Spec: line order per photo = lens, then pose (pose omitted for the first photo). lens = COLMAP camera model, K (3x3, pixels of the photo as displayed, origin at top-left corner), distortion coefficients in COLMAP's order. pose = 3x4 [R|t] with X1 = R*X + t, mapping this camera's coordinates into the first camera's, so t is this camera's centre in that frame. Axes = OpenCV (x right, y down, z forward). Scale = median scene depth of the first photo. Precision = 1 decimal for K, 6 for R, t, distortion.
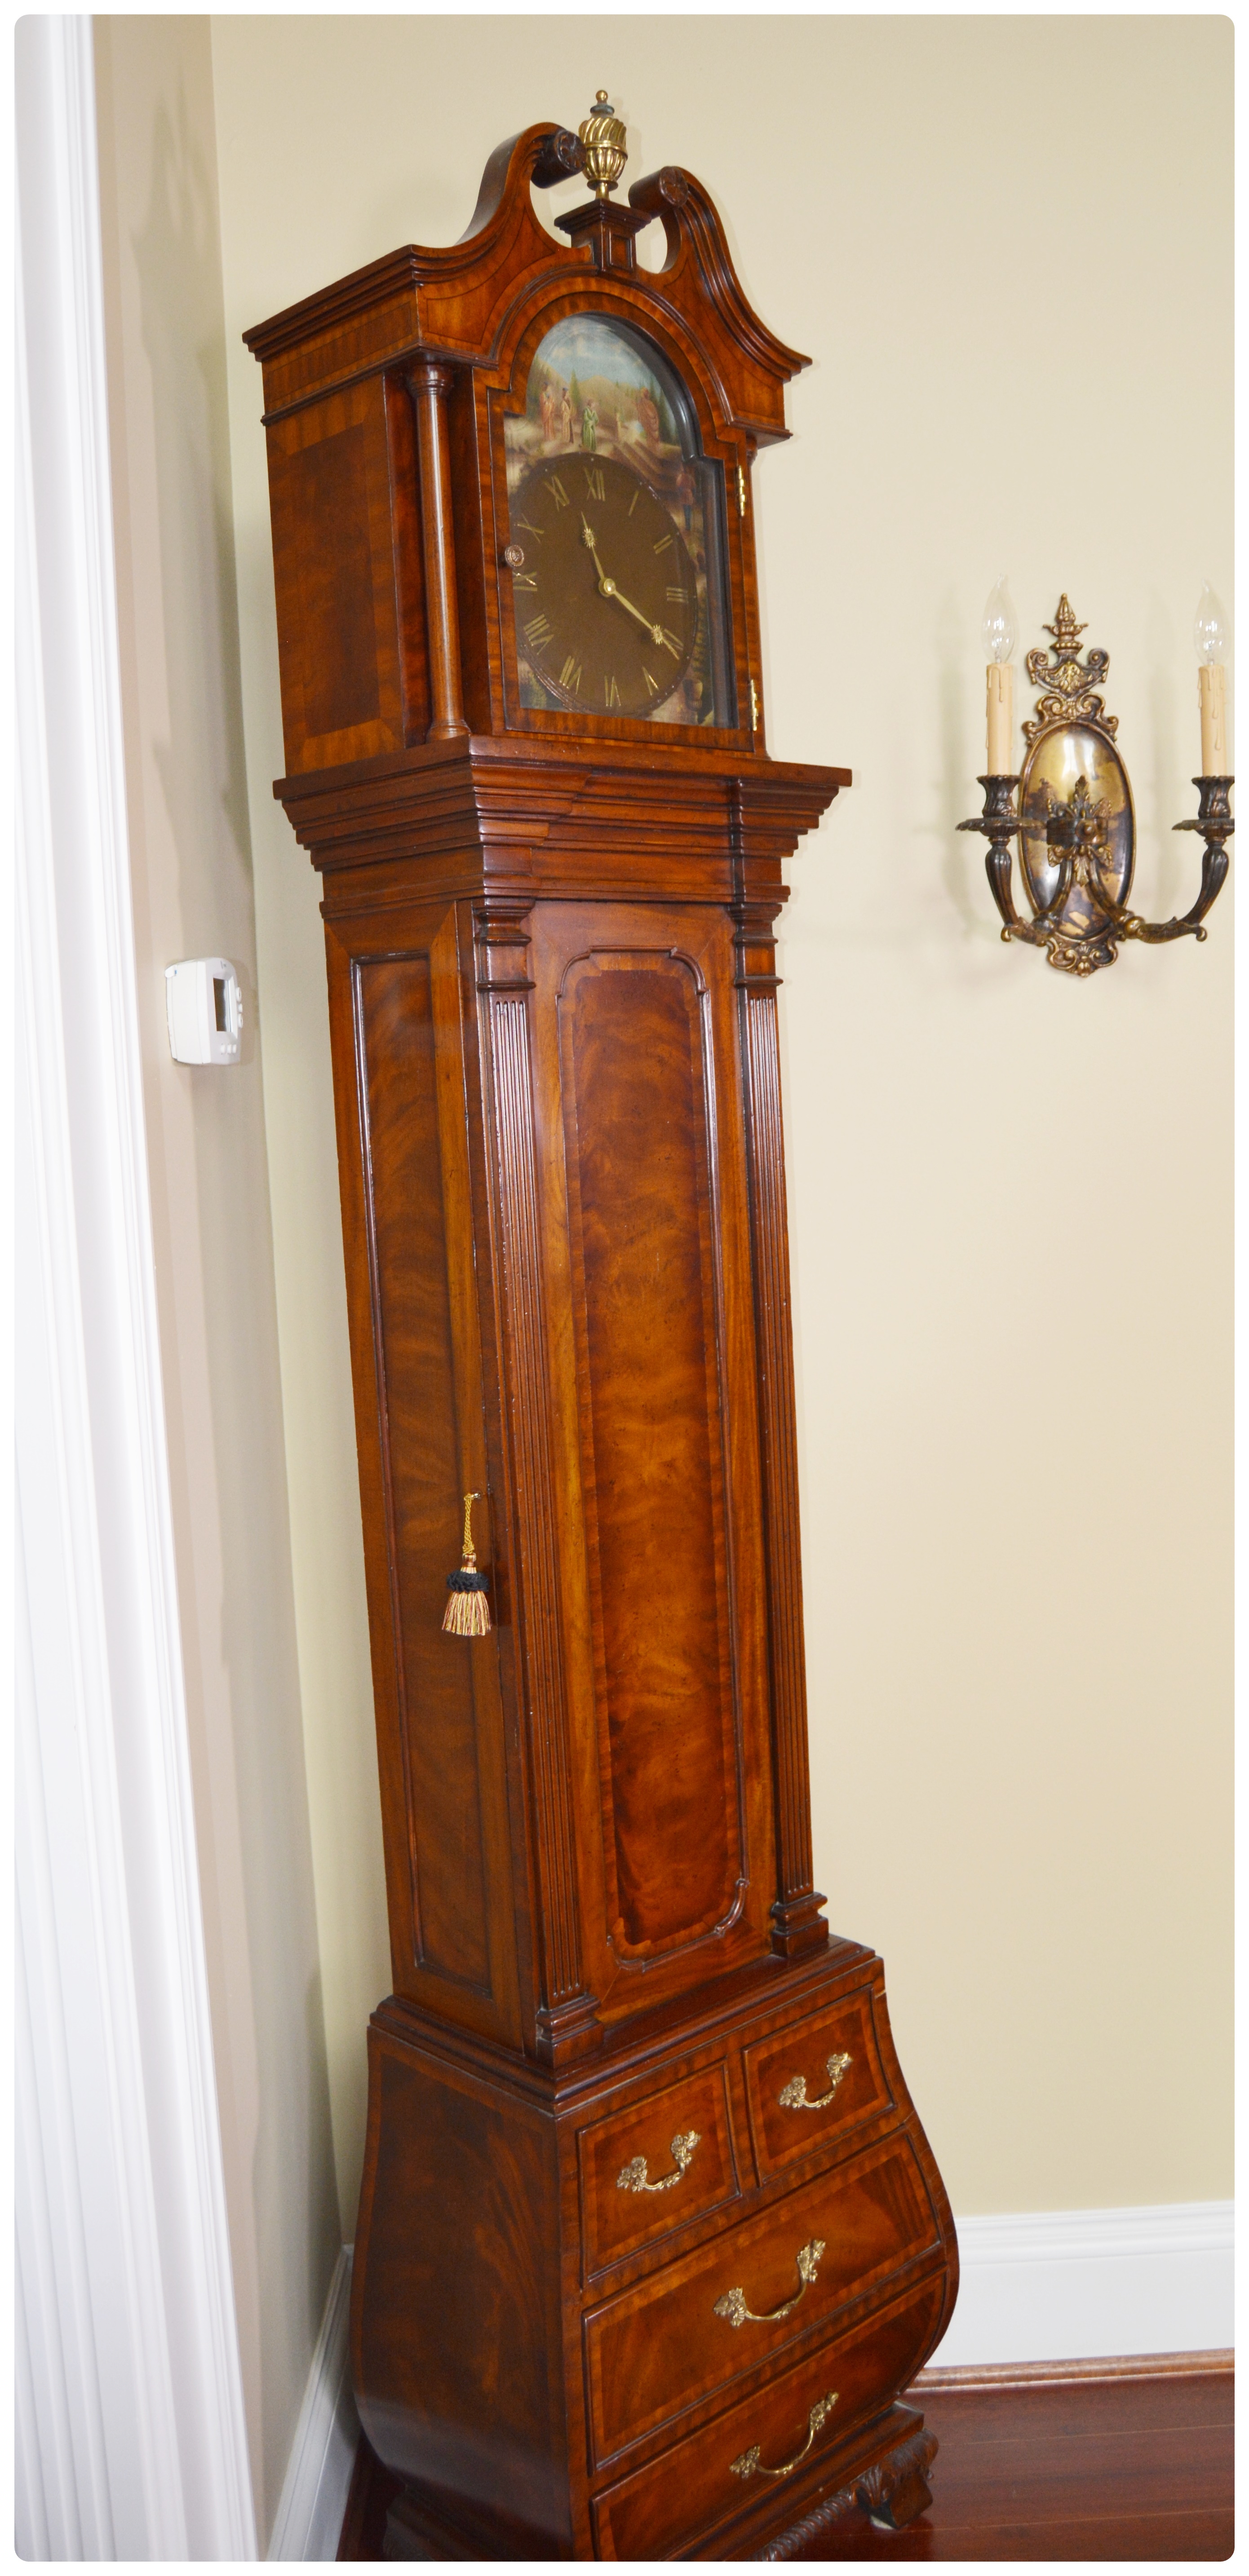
lens RADIAL K [[2109.1, 0, 665.4], [0, 2109.1, 1249.7], [0, 0, 1]] dist [-0.100589, 0.054351]
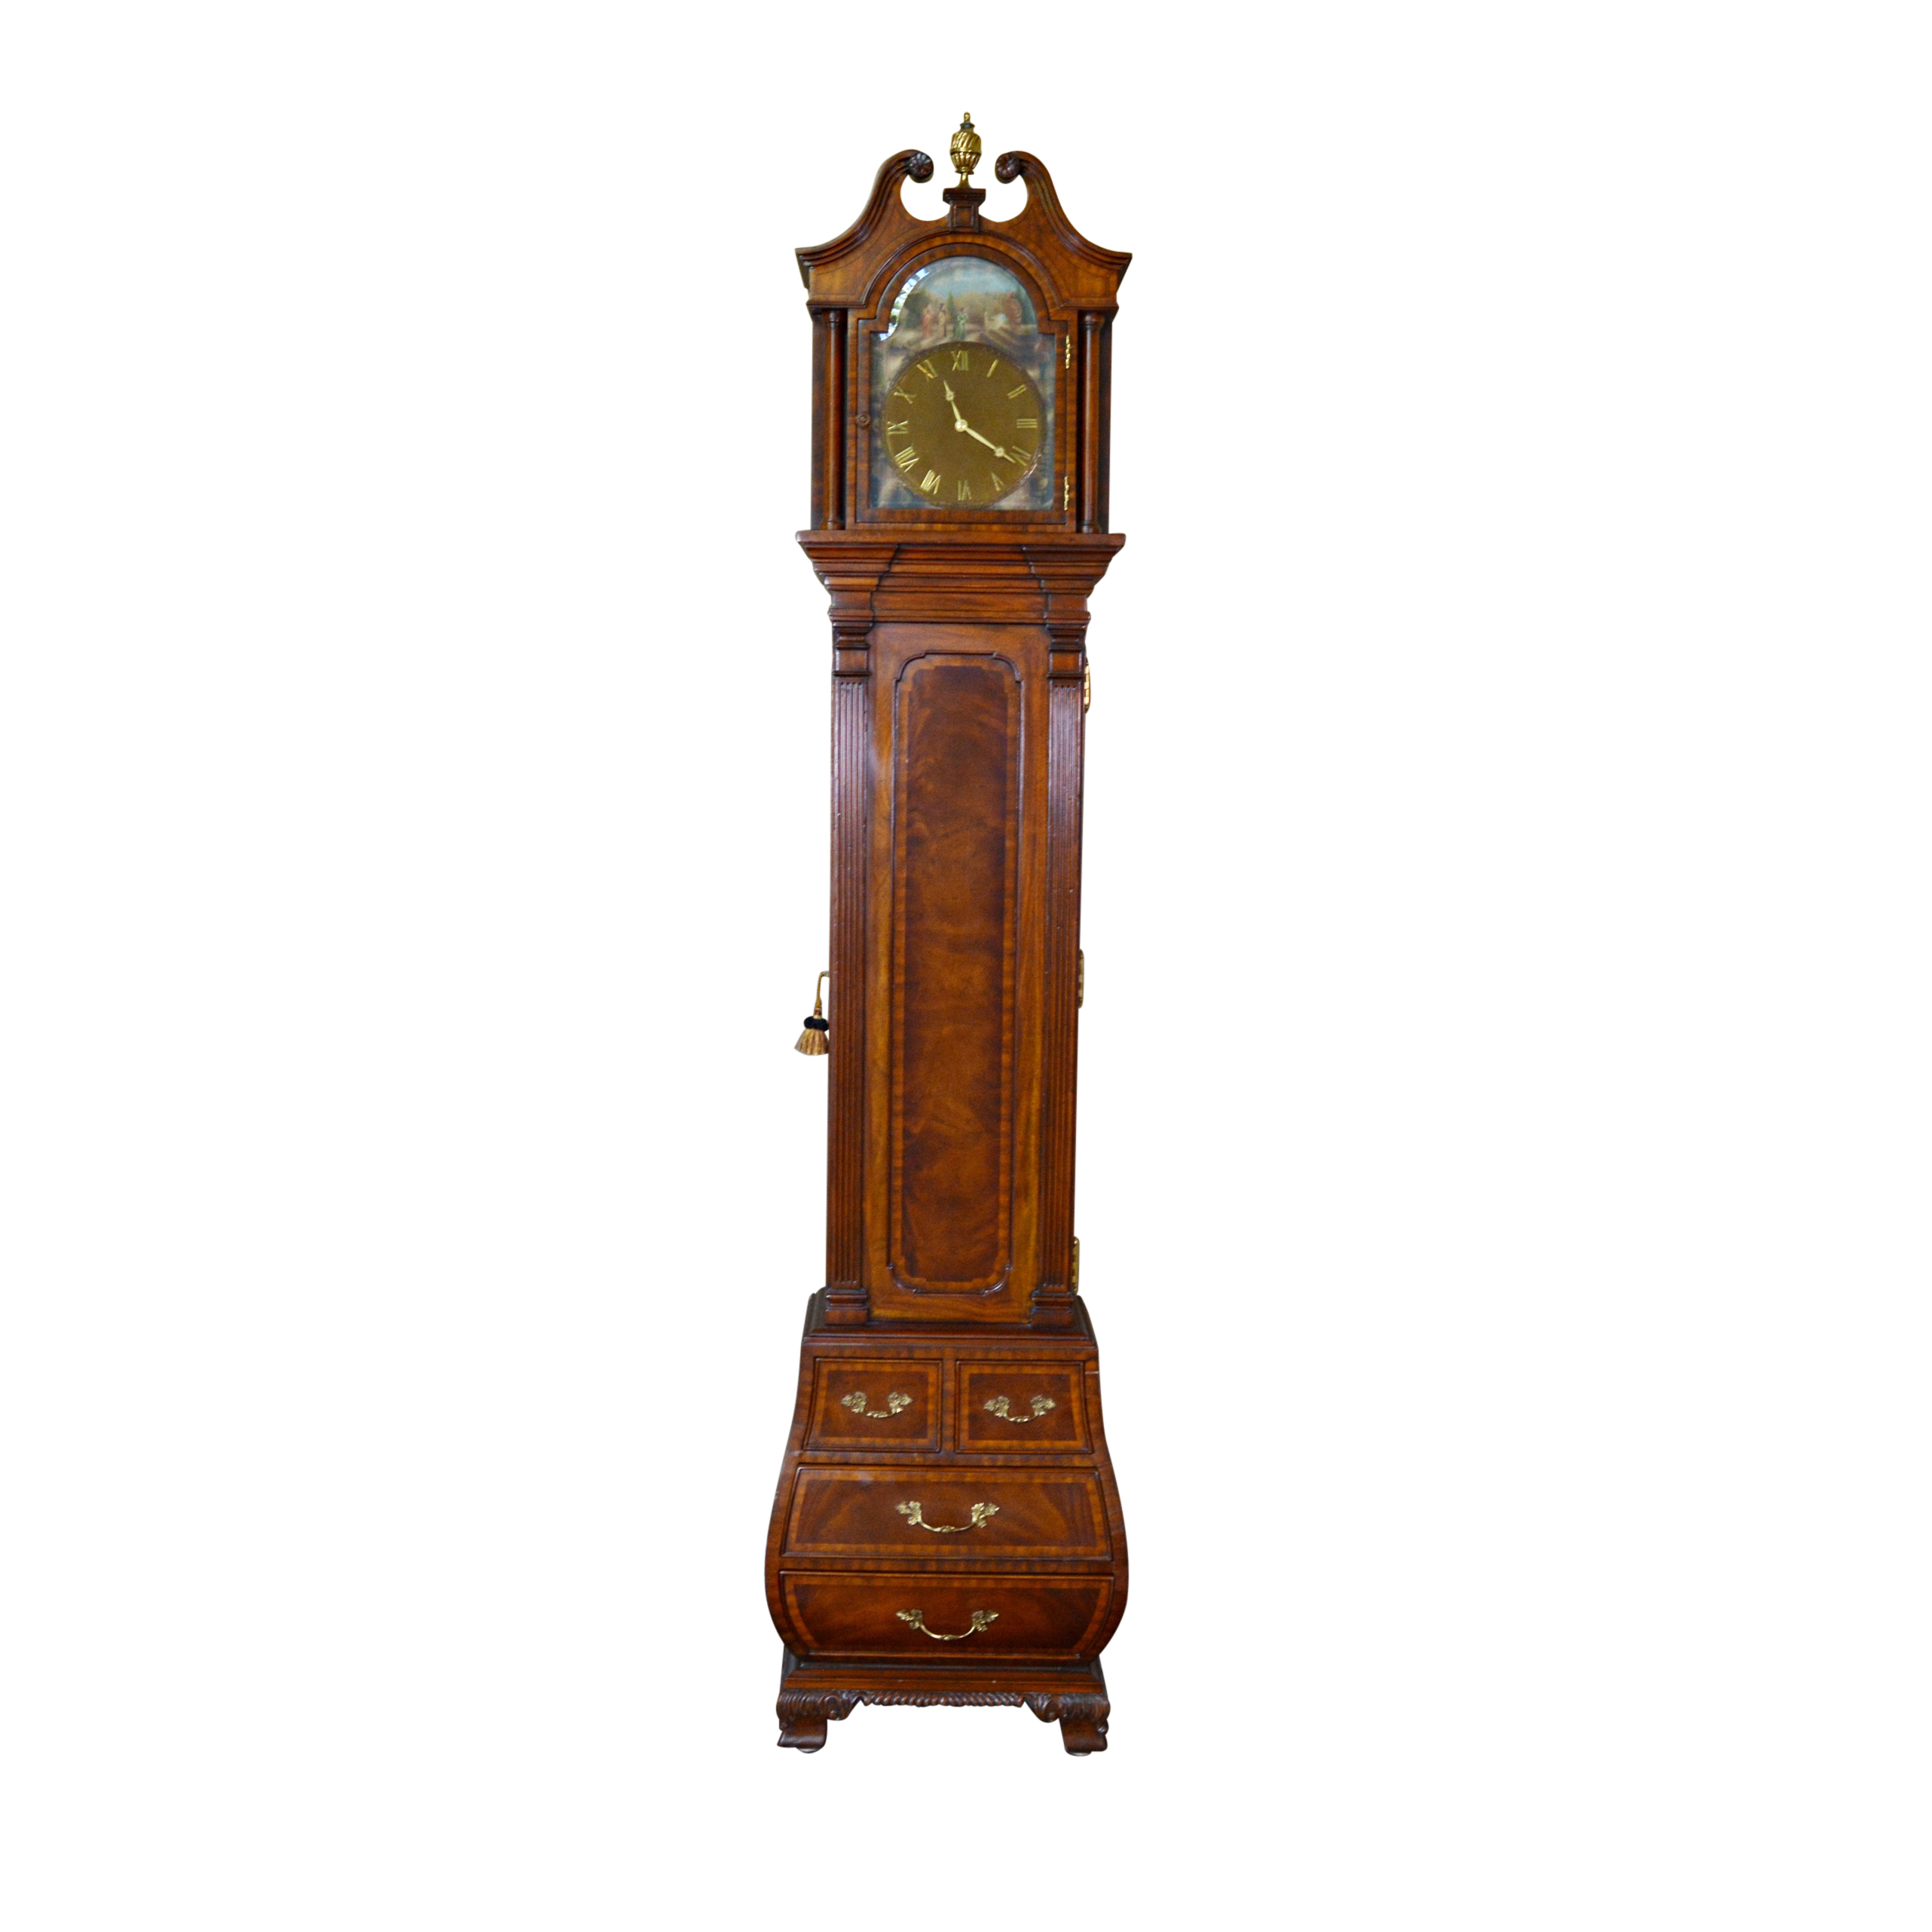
lens RADIAL K [[2214.3, 0, 895.3], [0, 2214.3, 961.9], [0, 0, 1]] dist [-0.093051, 0.004600]
pose [[0.715106, 0.125496, -0.687658, 1.138584], [-0.107571, 0.991791, 0.069134, -0.021246], [0.690689, 0.024533, 0.722736, -0.240519]]
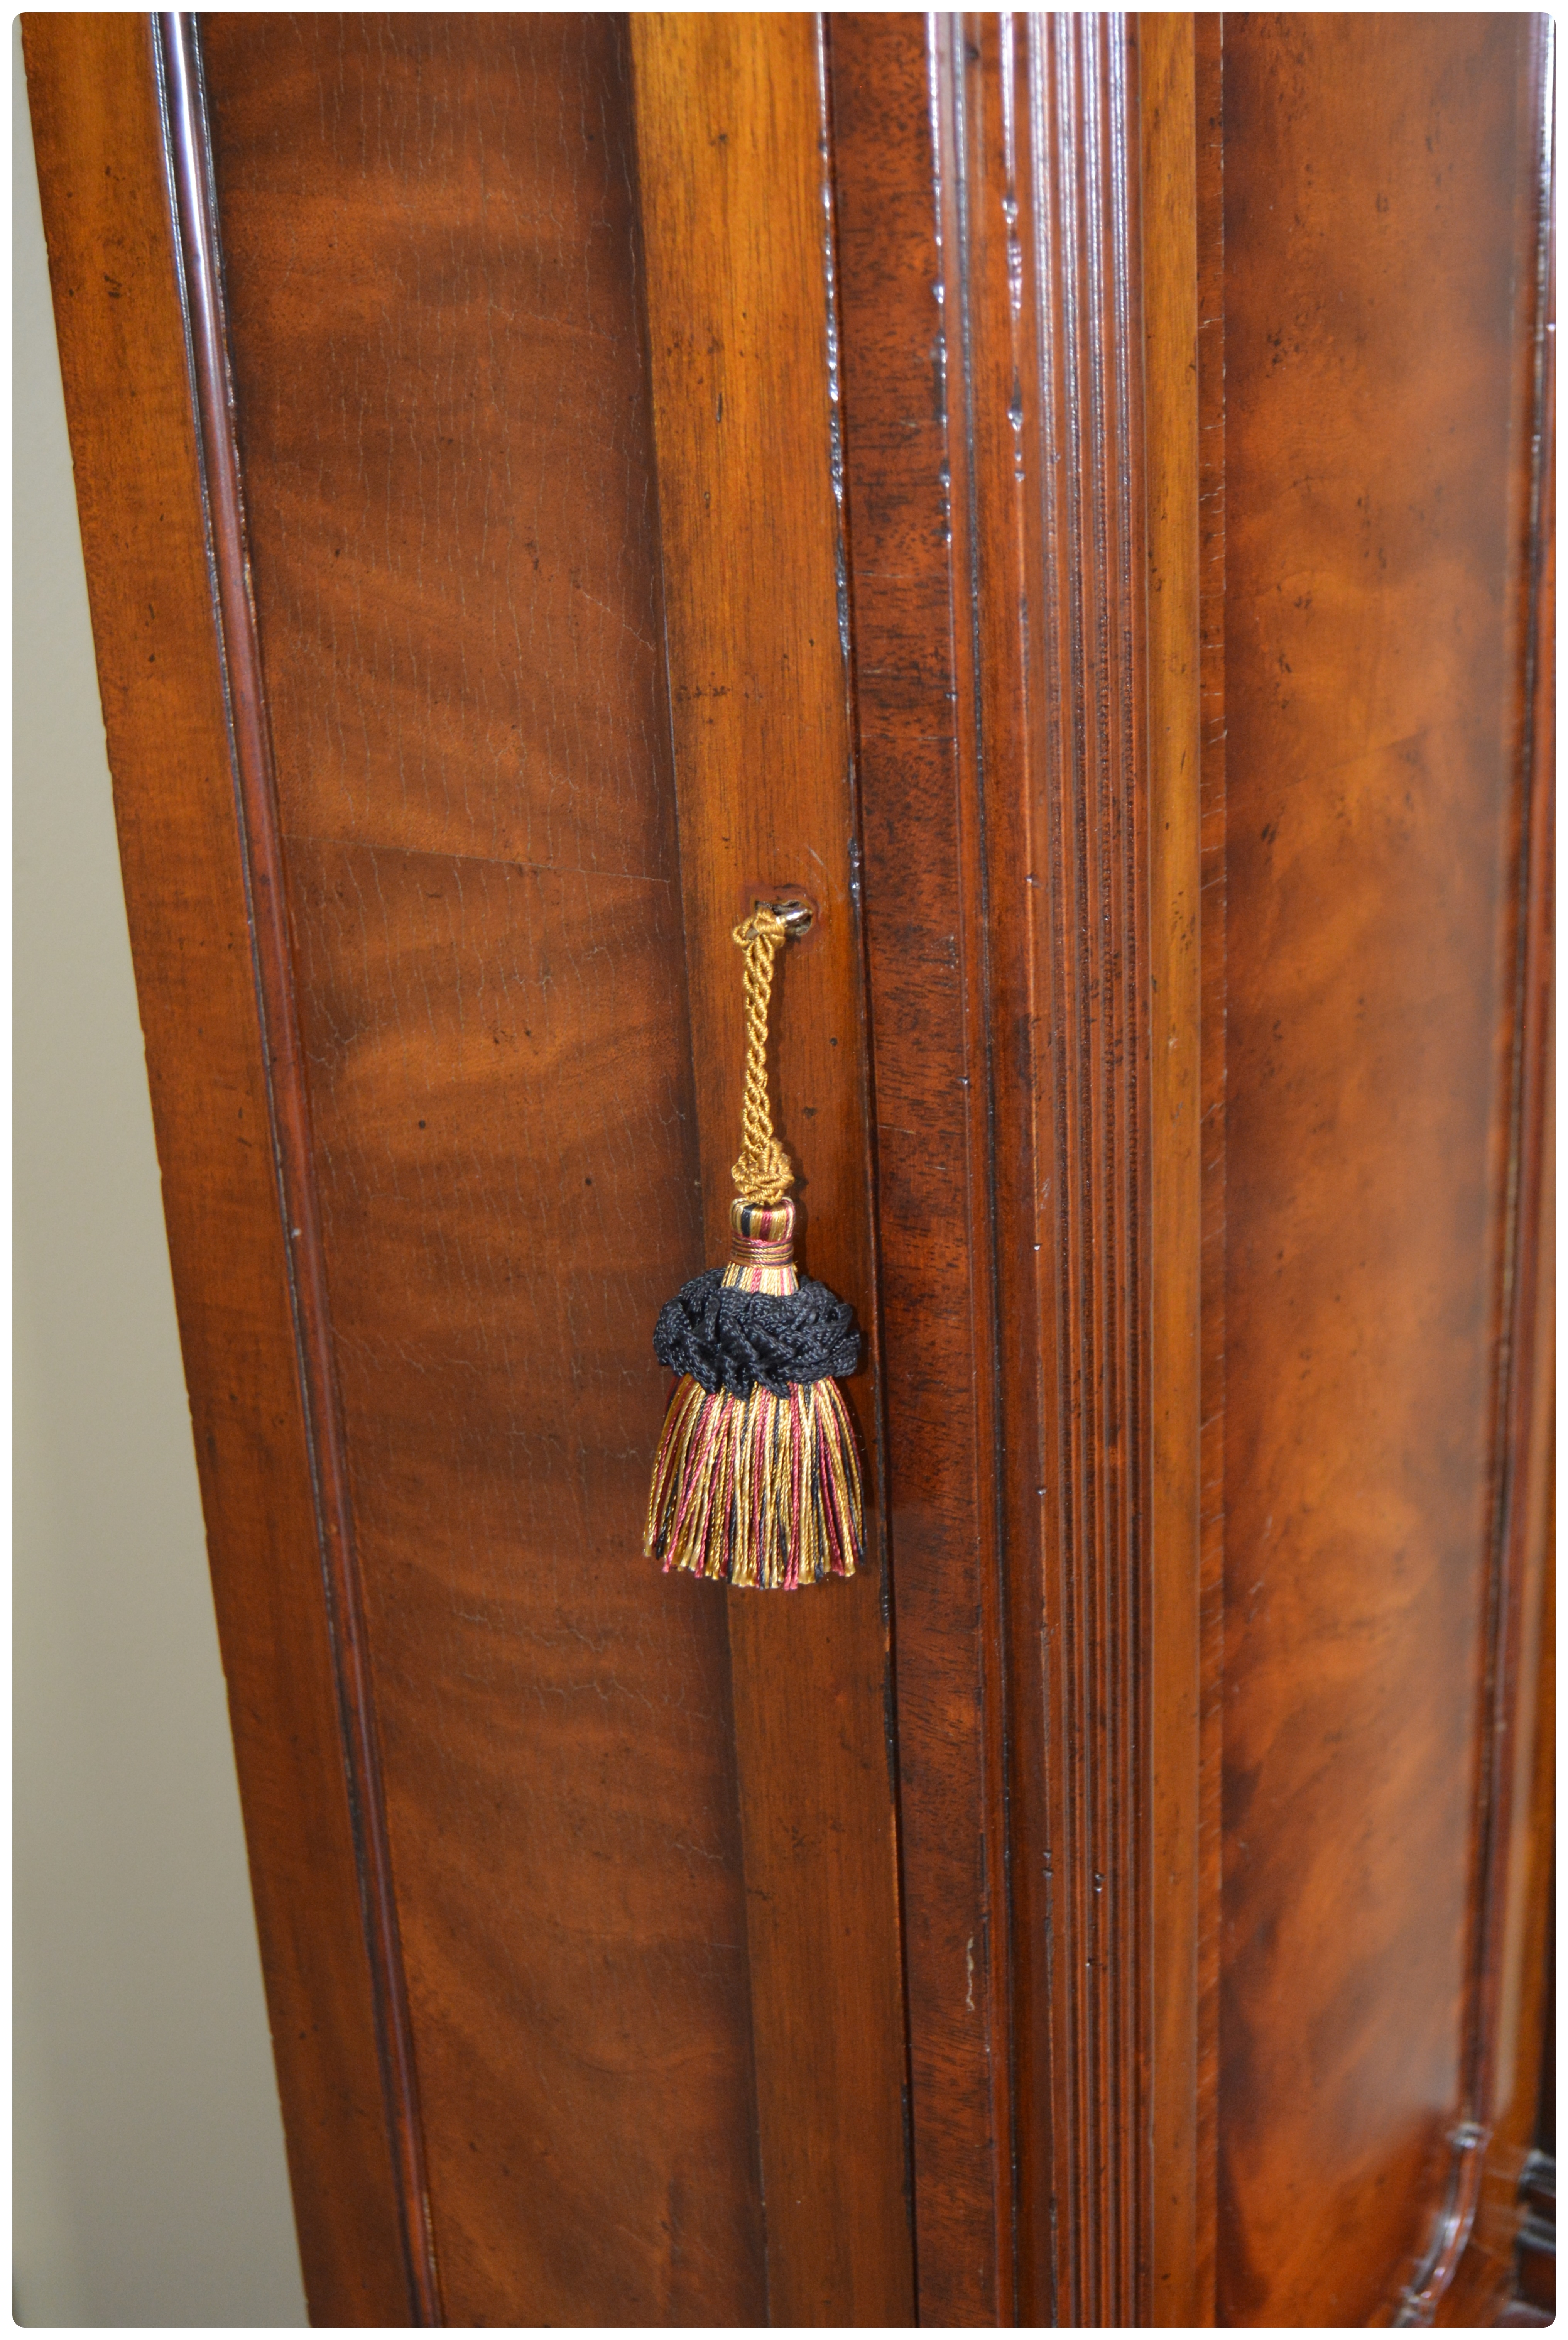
lens RADIAL K [[2729.2, 0, 784.0], [0, 2729.2, 1170.0], [0, 0, 1]] dist [-0.016069, -0.011787]
pose [[0.980887, -0.057978, 0.185742, -0.137330], [0.012823, 0.971763, 0.235610, 0.075708], [-0.194157, -0.228725, 0.953933, 0.722031]]
